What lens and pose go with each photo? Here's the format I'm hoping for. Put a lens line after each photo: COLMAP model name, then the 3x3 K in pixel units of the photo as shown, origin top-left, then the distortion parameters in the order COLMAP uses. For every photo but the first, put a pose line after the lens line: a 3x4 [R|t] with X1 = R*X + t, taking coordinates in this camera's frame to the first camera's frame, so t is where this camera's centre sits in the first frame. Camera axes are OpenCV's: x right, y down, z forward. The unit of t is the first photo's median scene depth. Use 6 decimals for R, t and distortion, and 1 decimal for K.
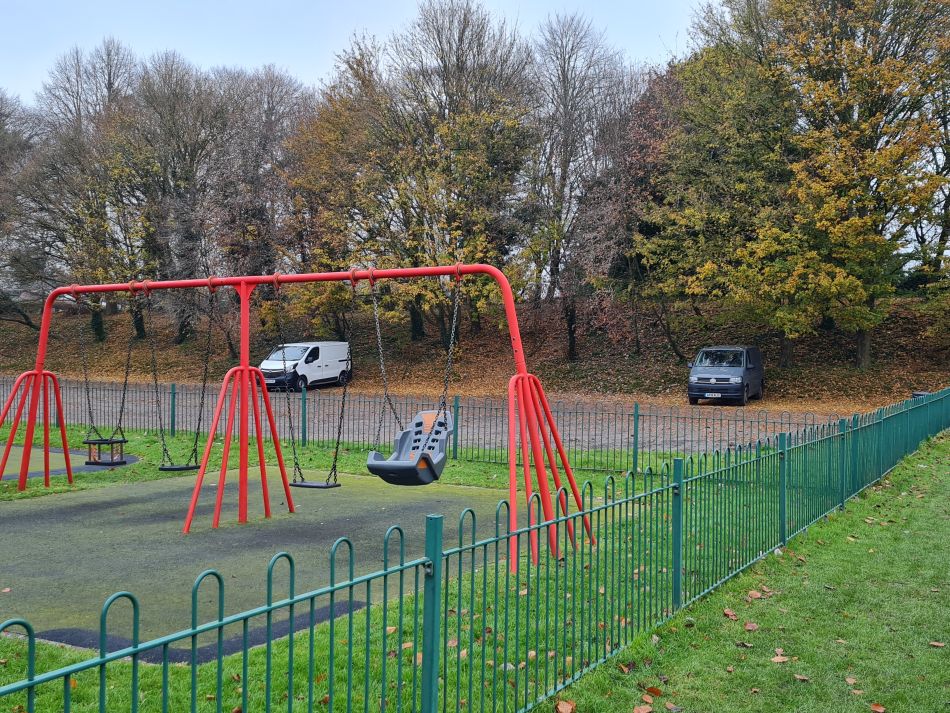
lens RADIAL K [[968.3, 0, 475.0], [0, 968.3, 356.5], [0, 0, 1]] dist [0.025661, 0.029646]
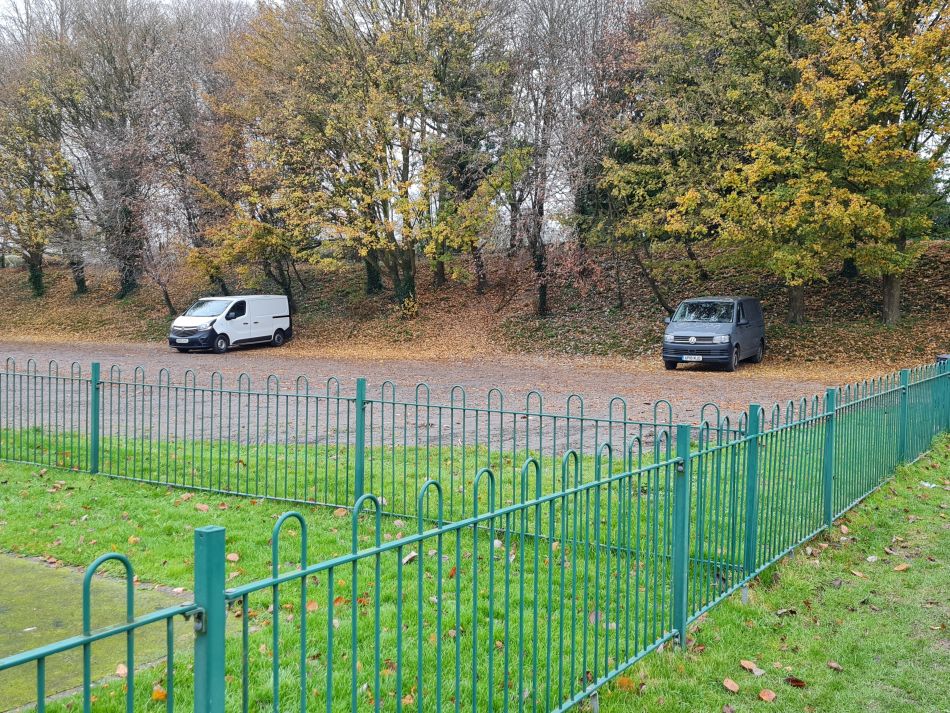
lens RADIAL K [[968.3, 0, 475.0], [0, 968.3, 356.5], [0, 0, 1]] dist [0.025661, 0.029646]
pose [[0.998868, 0.000639, -0.047560, 0.098615], [0.001281, 0.999185, 0.040337, 0.006005], [0.047548, -0.040352, 0.998054, 0.187371]]
